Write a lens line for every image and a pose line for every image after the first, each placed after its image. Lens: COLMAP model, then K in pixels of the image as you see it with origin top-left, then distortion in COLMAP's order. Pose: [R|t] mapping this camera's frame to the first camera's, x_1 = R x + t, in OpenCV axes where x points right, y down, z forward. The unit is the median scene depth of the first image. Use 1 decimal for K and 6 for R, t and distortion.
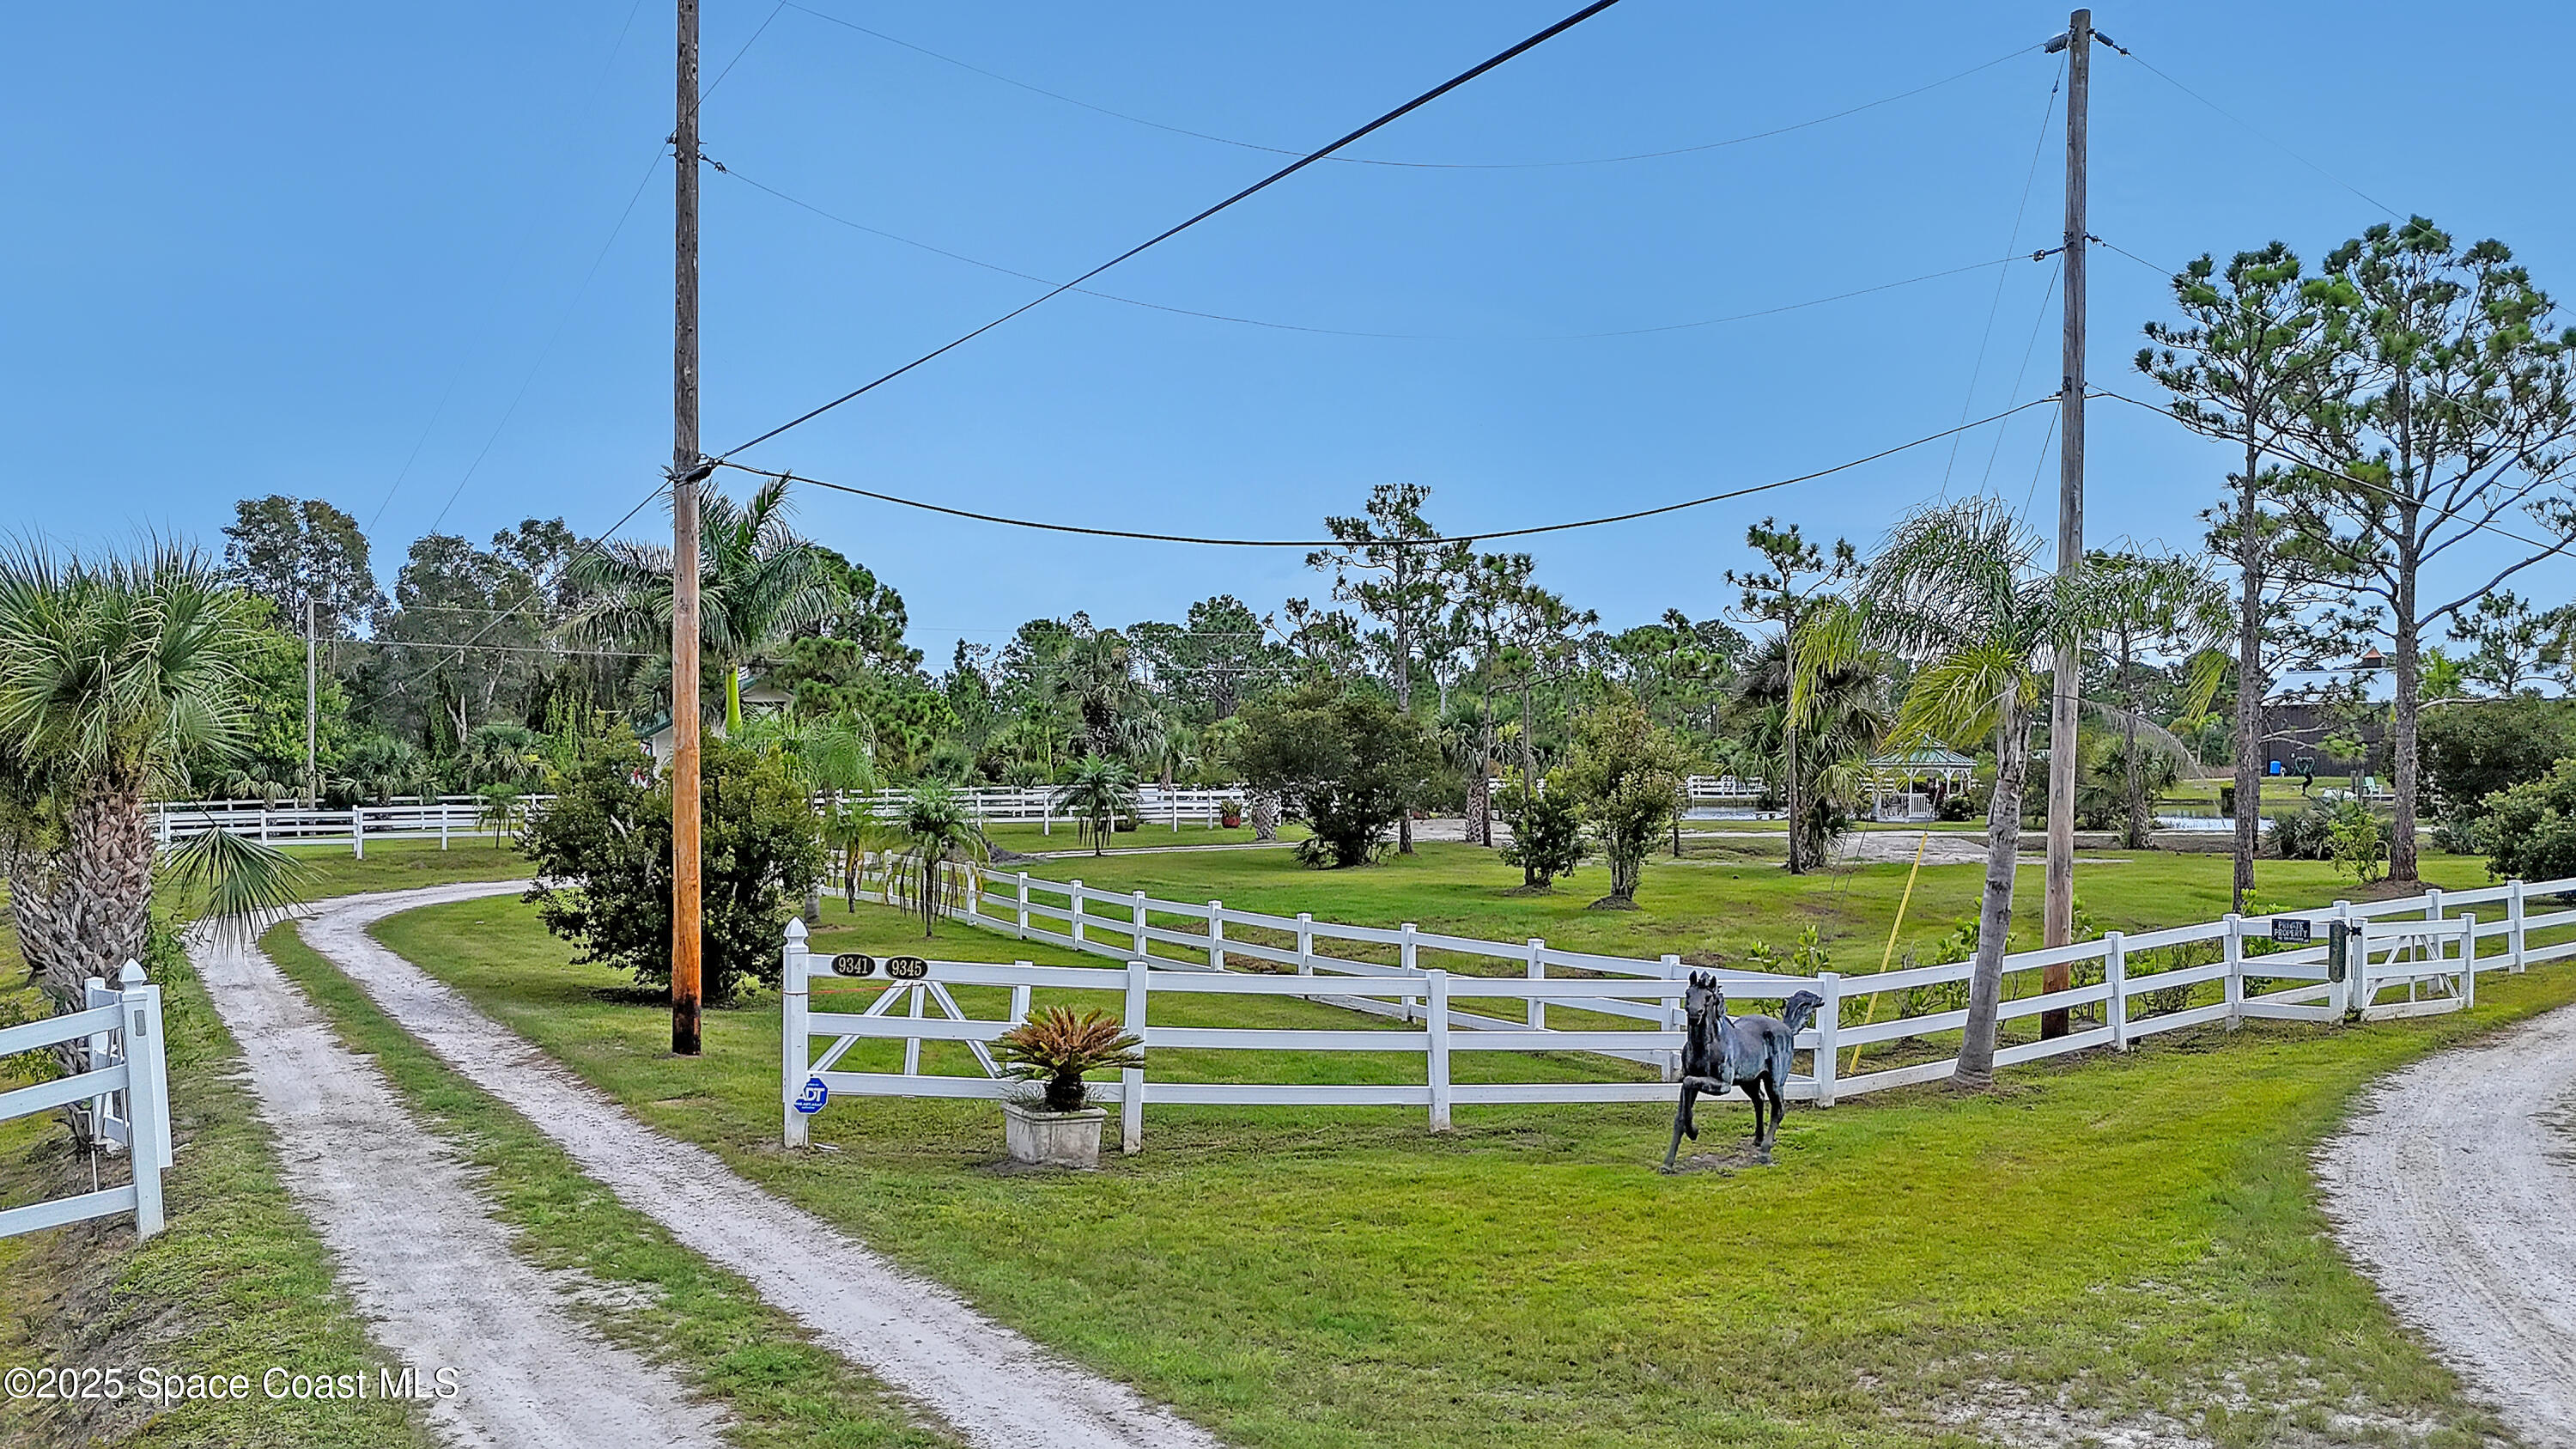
lens RADIAL K [[2149.5, 0, 1289.7], [0, 2149.5, 808.9], [0, 0, 1]] dist [0.119322, -0.011327]
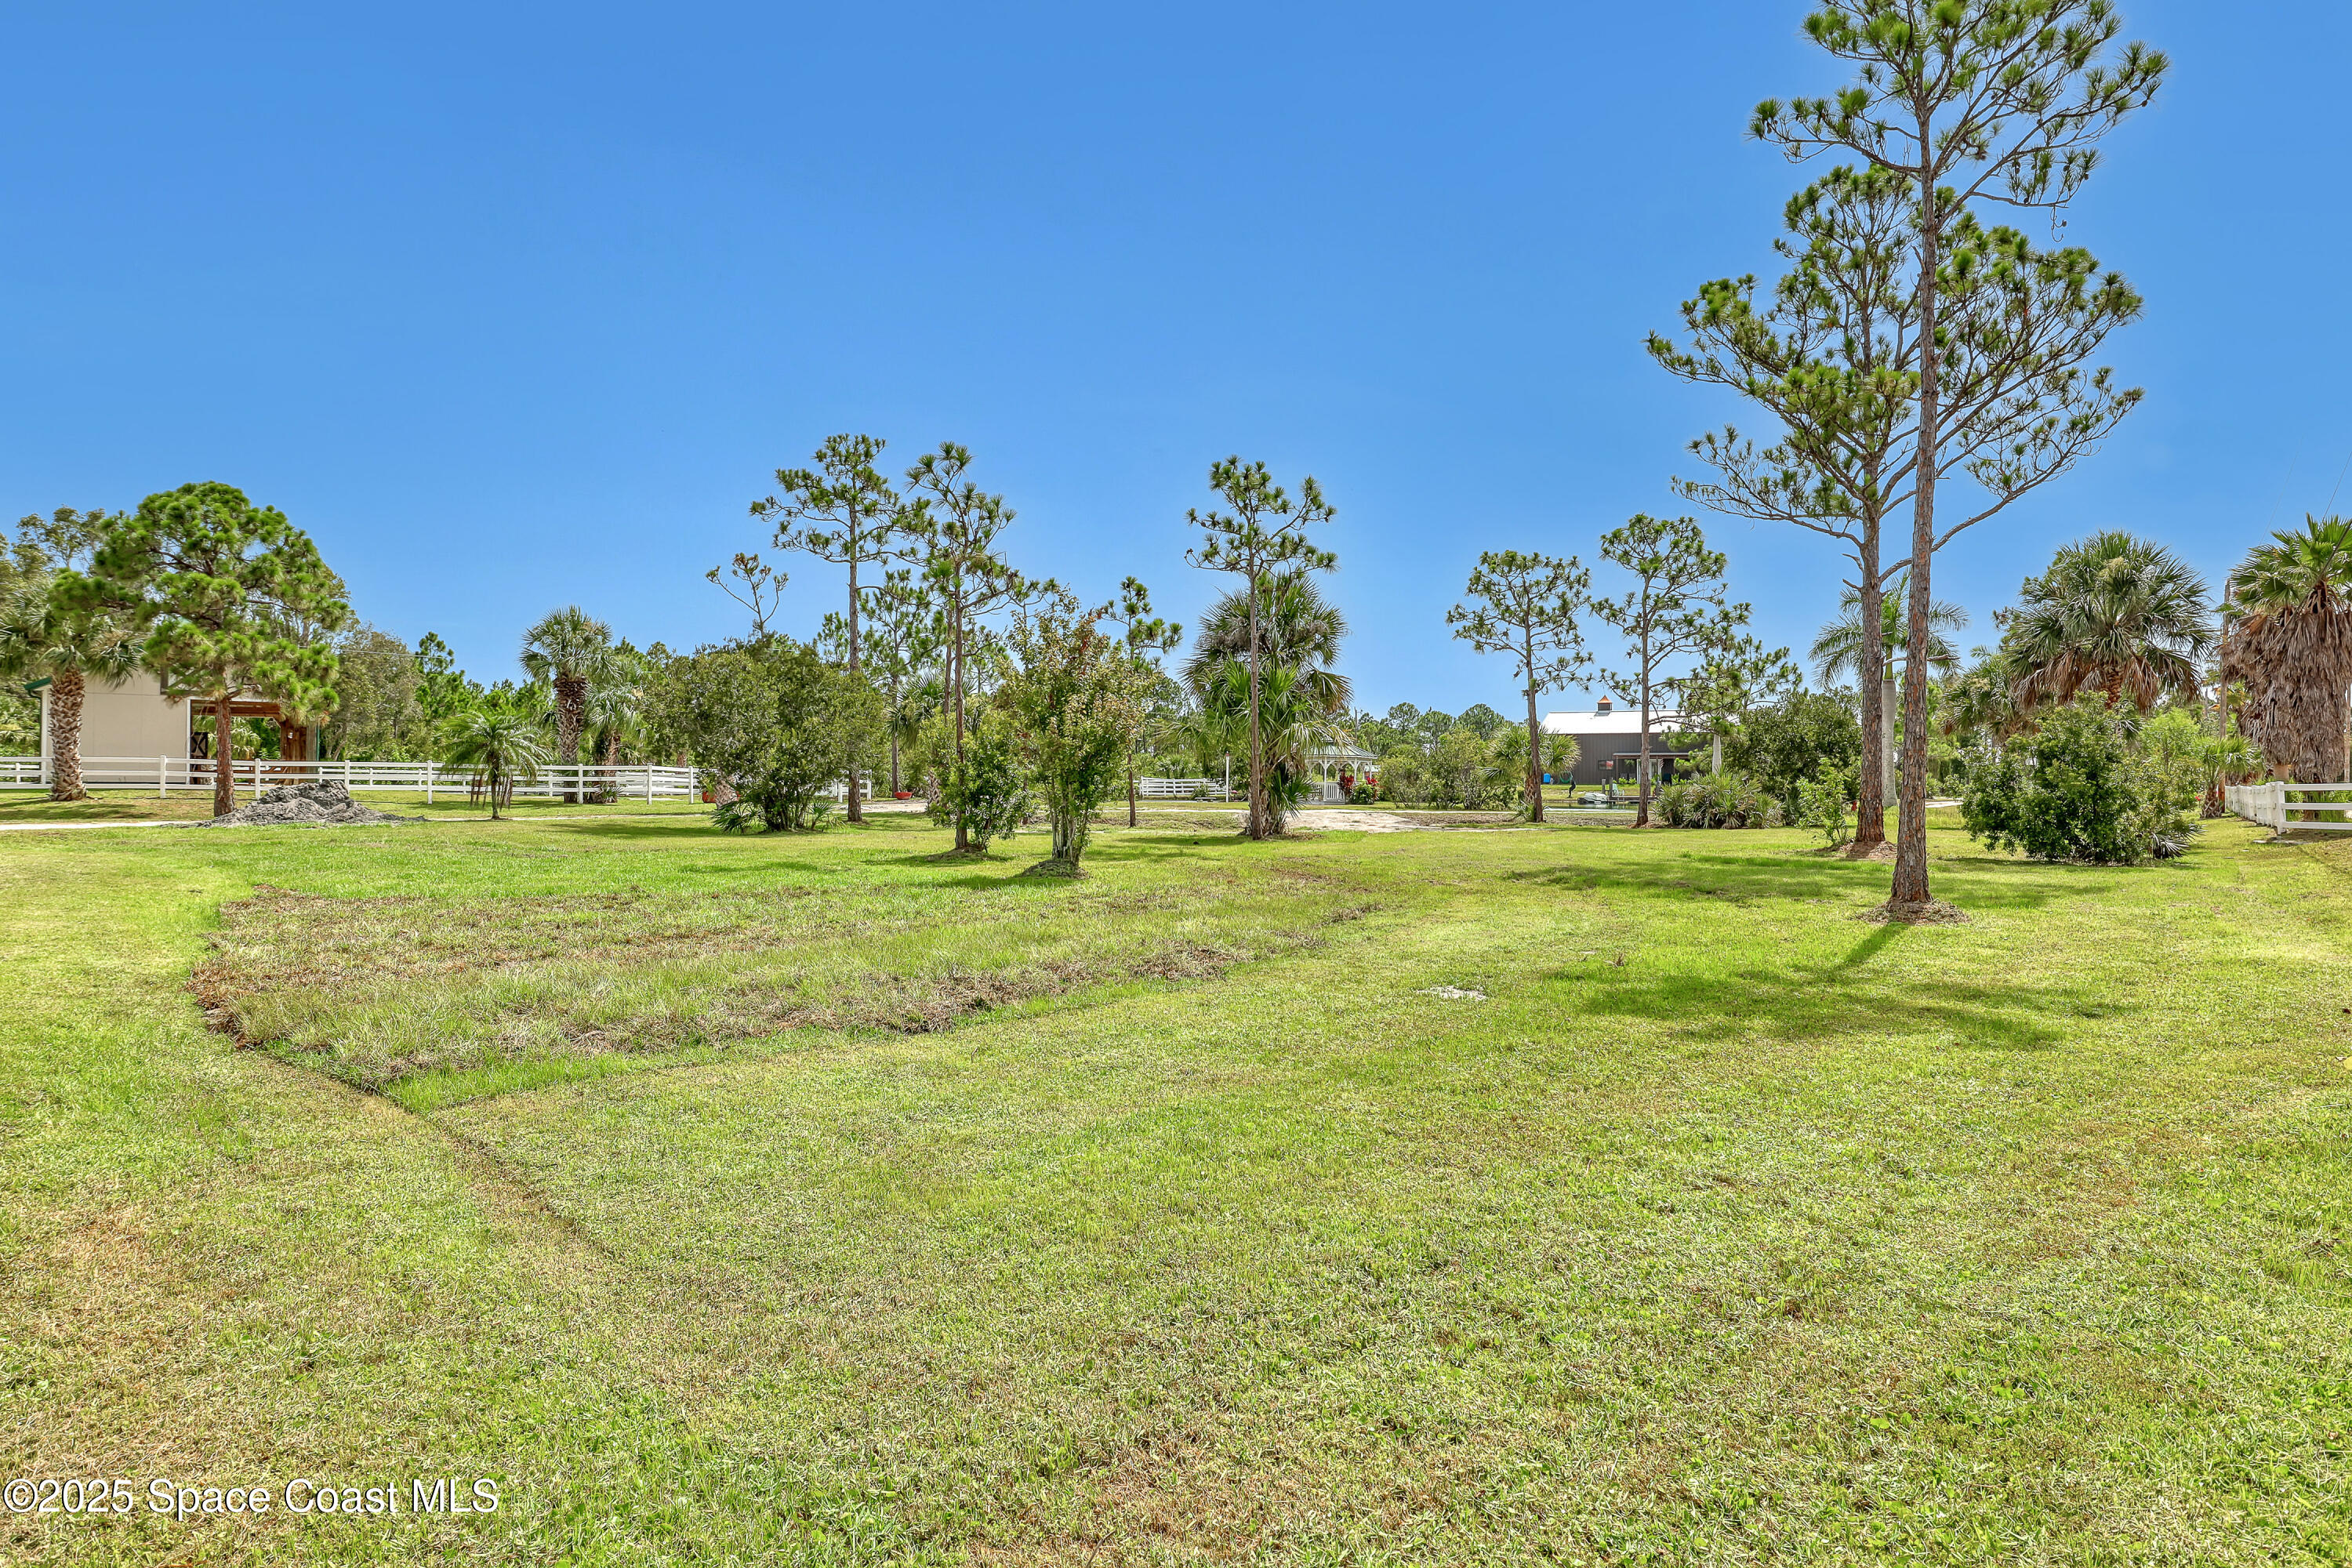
lens RADIAL K [[1227.6, 0, 1179.0], [0, 1227.6, 768.7], [0, 0, 1]] dist [-0.020626, 0.000107]
pose [[0.975258, 0.020909, 0.220079, 0.082515], [-0.010540, 0.998783, -0.048186, 0.024509], [-0.220818, 0.044674, 0.974291, 0.480529]]
